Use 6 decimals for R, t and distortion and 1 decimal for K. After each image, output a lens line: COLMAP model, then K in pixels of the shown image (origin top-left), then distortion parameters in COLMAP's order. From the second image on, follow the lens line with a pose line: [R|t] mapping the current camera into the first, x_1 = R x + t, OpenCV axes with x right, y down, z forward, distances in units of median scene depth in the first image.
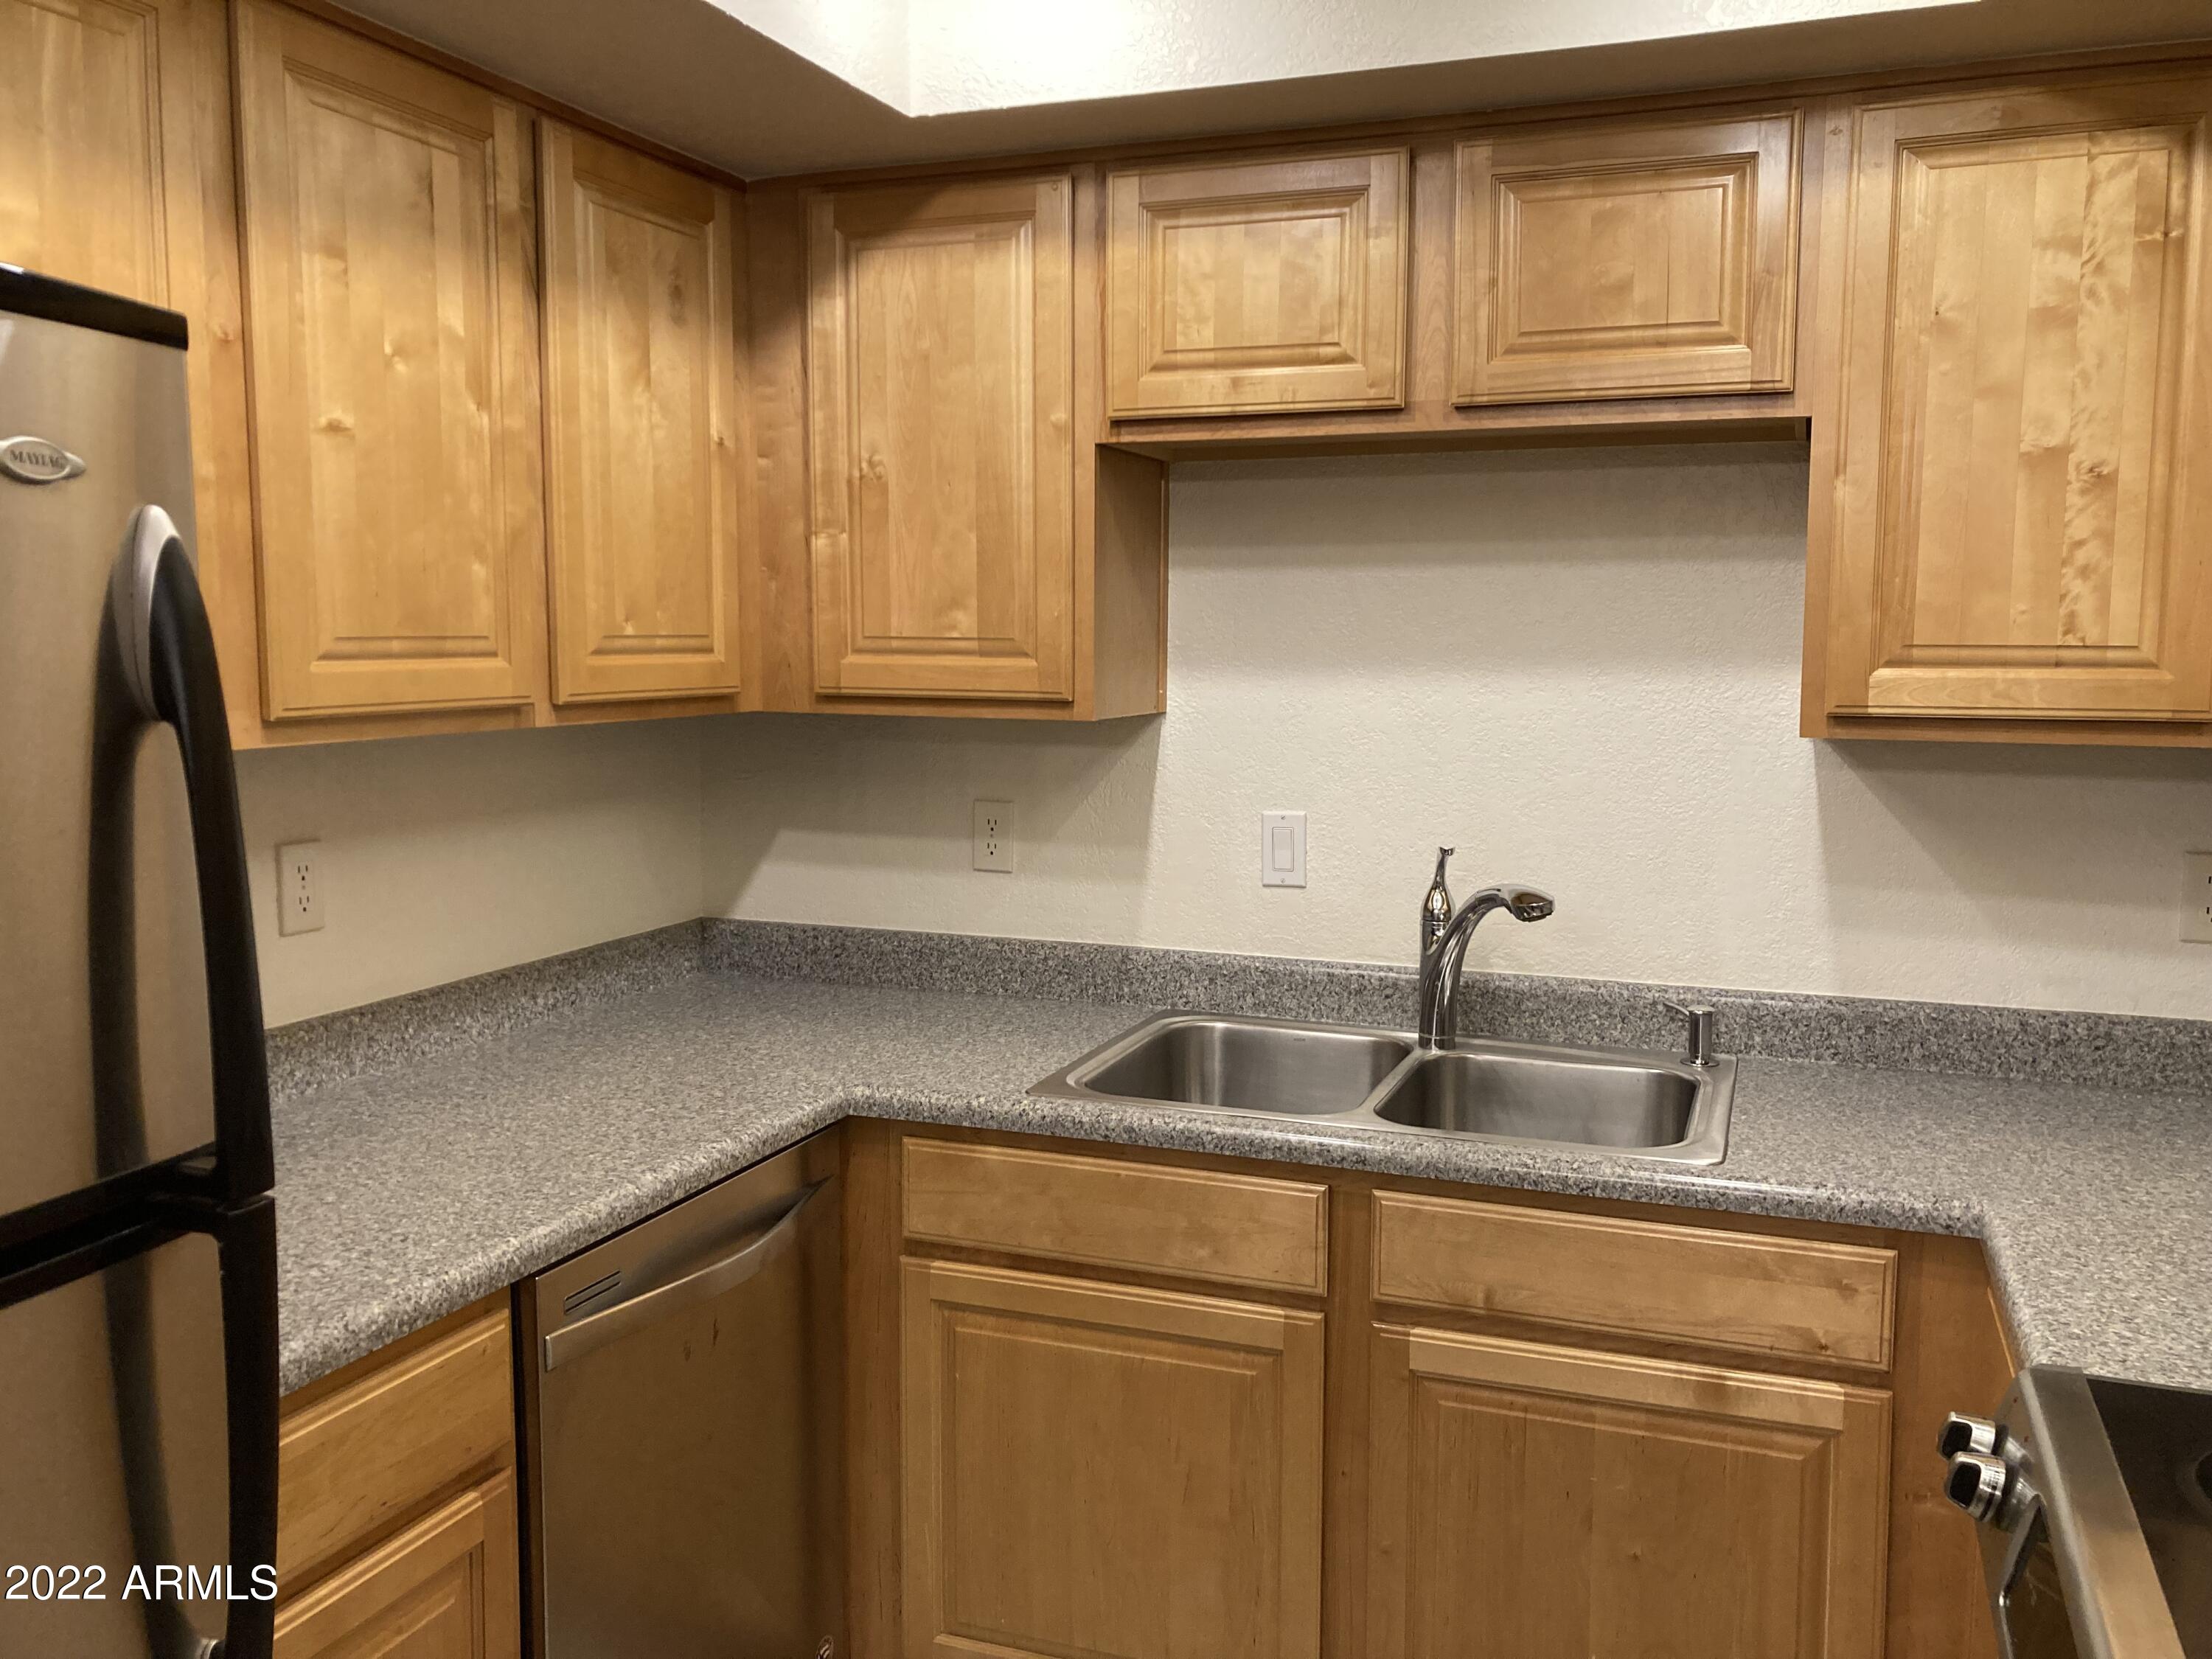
lens RADIAL K [[1809.2, 0, 1116.0], [0, 1809.2, 811.8], [0, 0, 1]] dist [0.028576, -0.028981]
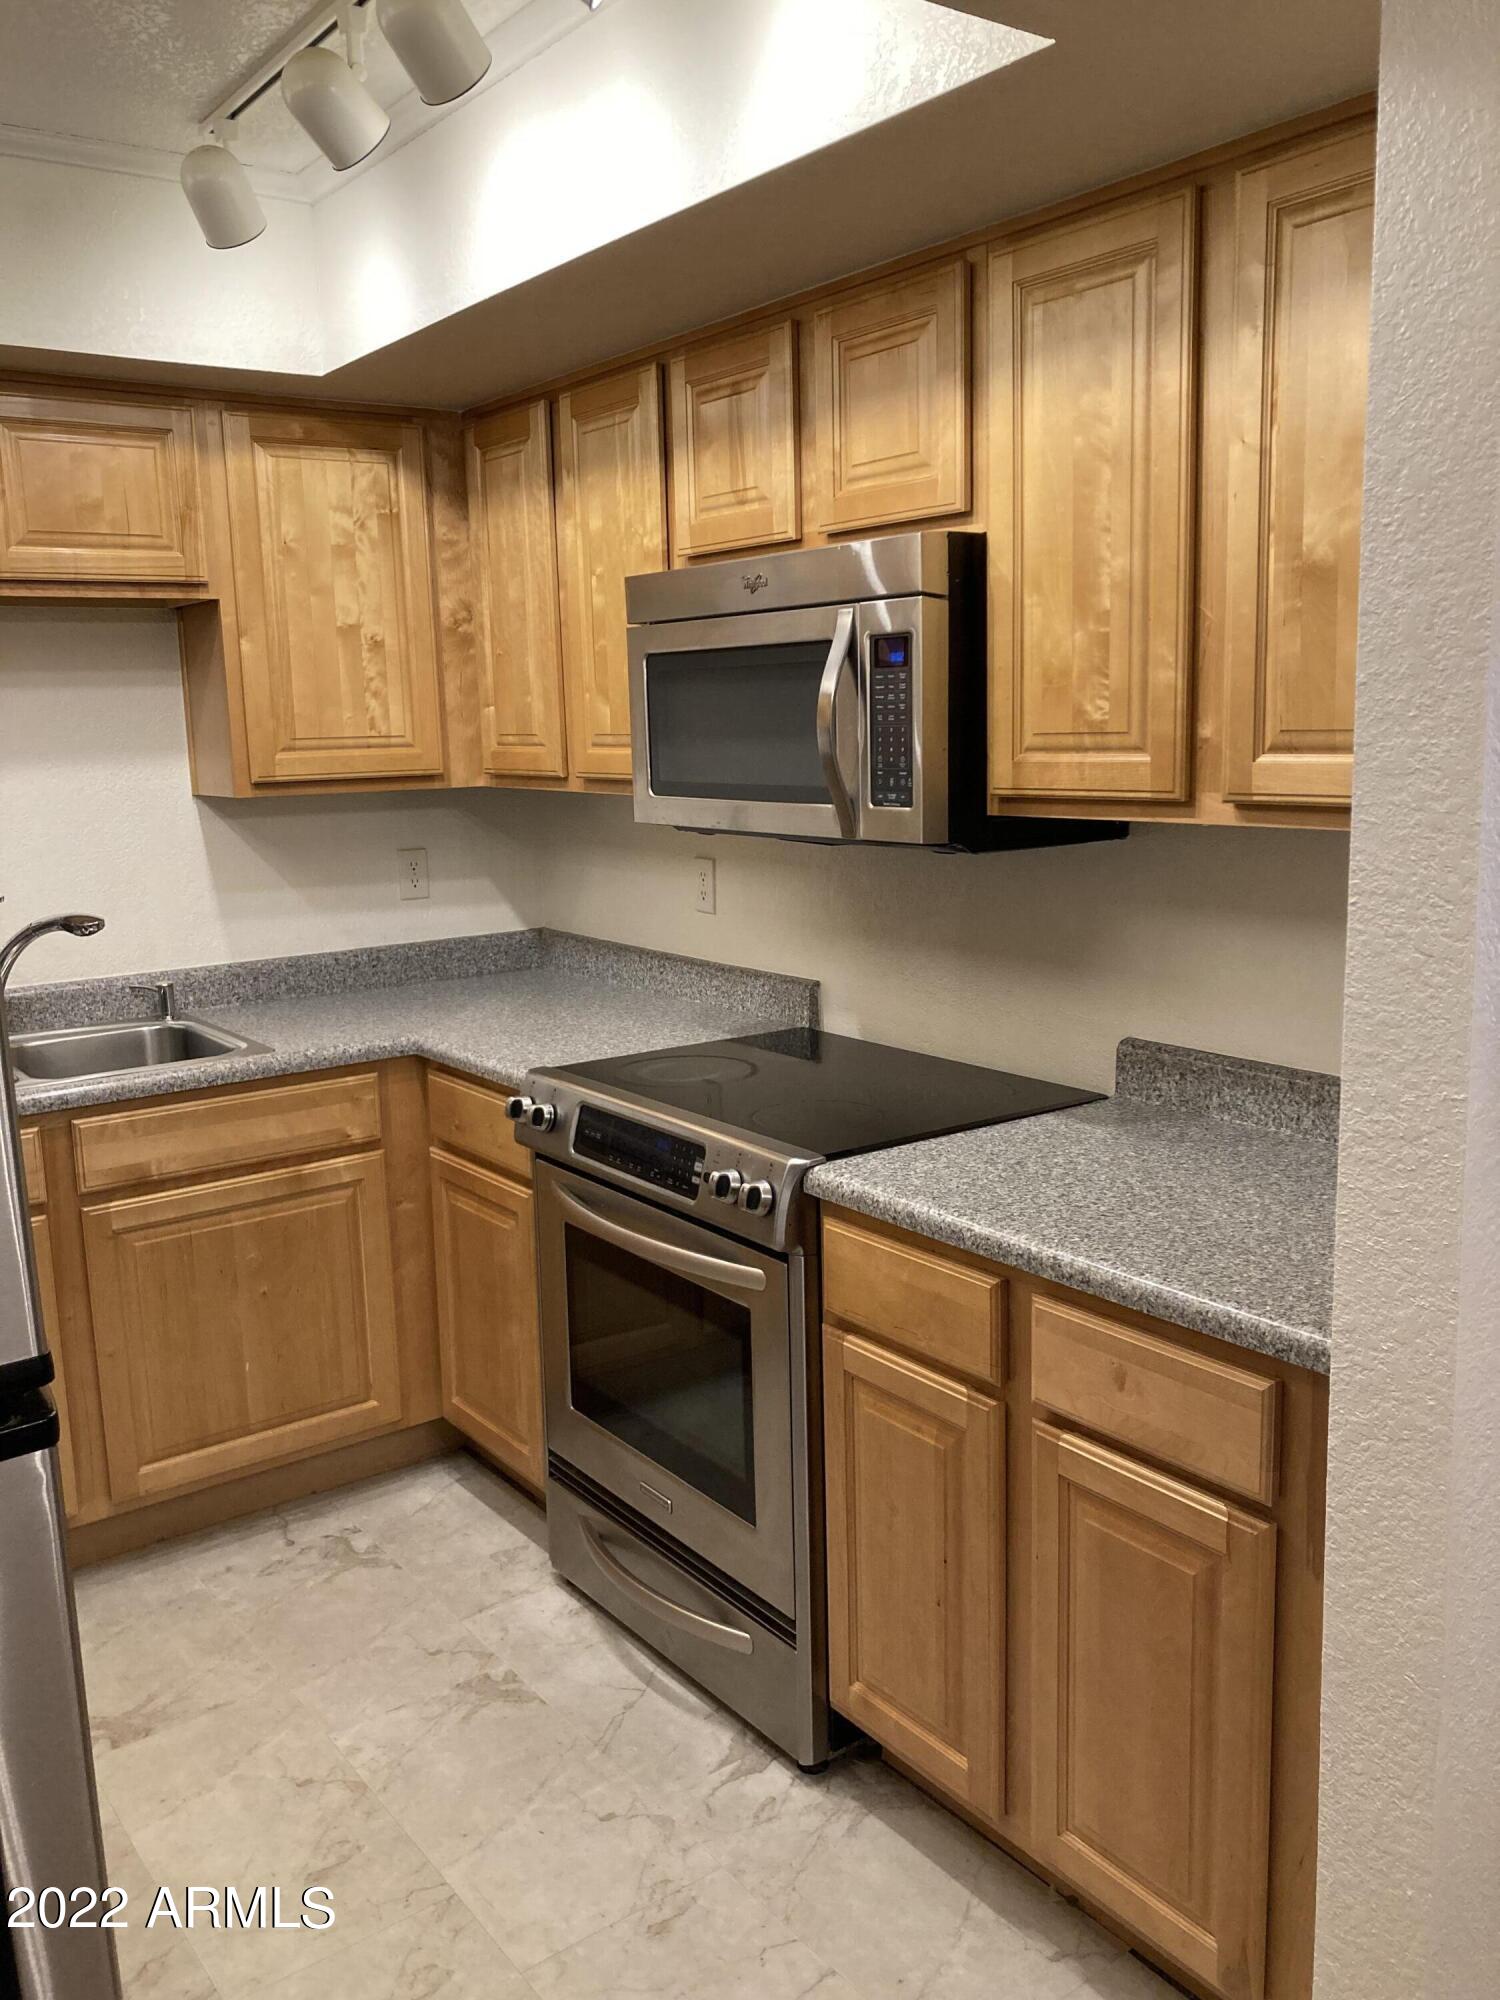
lens RADIAL K [[1635.8, 0, 749.0], [0, 1635.8, 1001.7], [0, 0, 1]] dist [0.028576, -0.028981]
pose [[0.547597, -0.165962, 0.820118, -0.597404], [0.110874, 0.985882, 0.125475, 0.005180], [-0.829364, 0.022220, 0.558267, -0.196200]]
